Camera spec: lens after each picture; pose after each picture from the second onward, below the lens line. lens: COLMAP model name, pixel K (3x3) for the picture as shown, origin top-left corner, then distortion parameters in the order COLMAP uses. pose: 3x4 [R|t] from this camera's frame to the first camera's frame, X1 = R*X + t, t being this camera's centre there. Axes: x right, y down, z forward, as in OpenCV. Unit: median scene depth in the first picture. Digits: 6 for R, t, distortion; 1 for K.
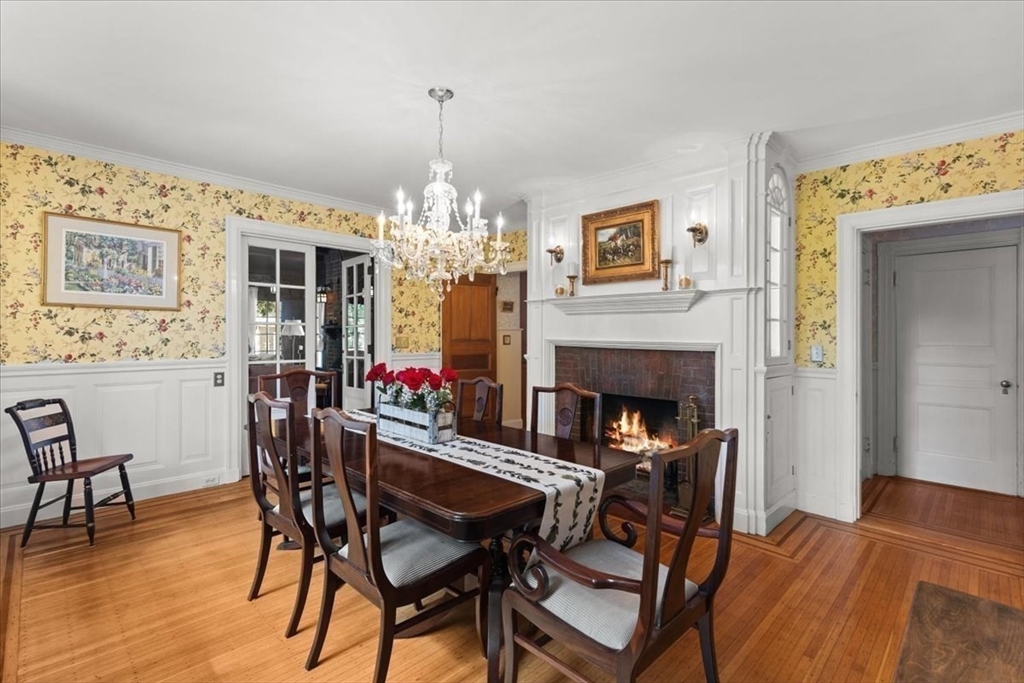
lens RADIAL K [[468.8, 0, 513.3], [0, 468.8, 337.1], [0, 0, 1]] dist [0.004836, -0.001681]
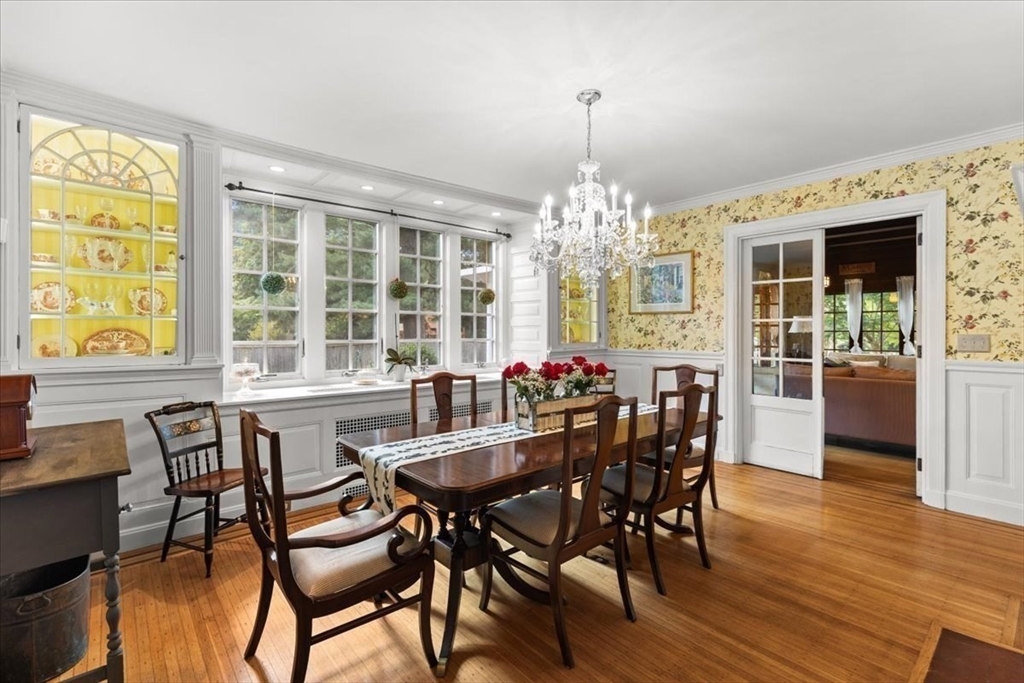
lens RADIAL K [[468.8, 0, 513.9], [0, 468.8, 336.0], [0, 0, 1]] dist [0.004836, -0.001681]
pose [[-0.074877, 0.005584, -0.997177, 0.594214], [-0.004306, 0.999973, 0.005923, 0.001369], [0.997183, 0.004737, -0.074851, 0.605696]]
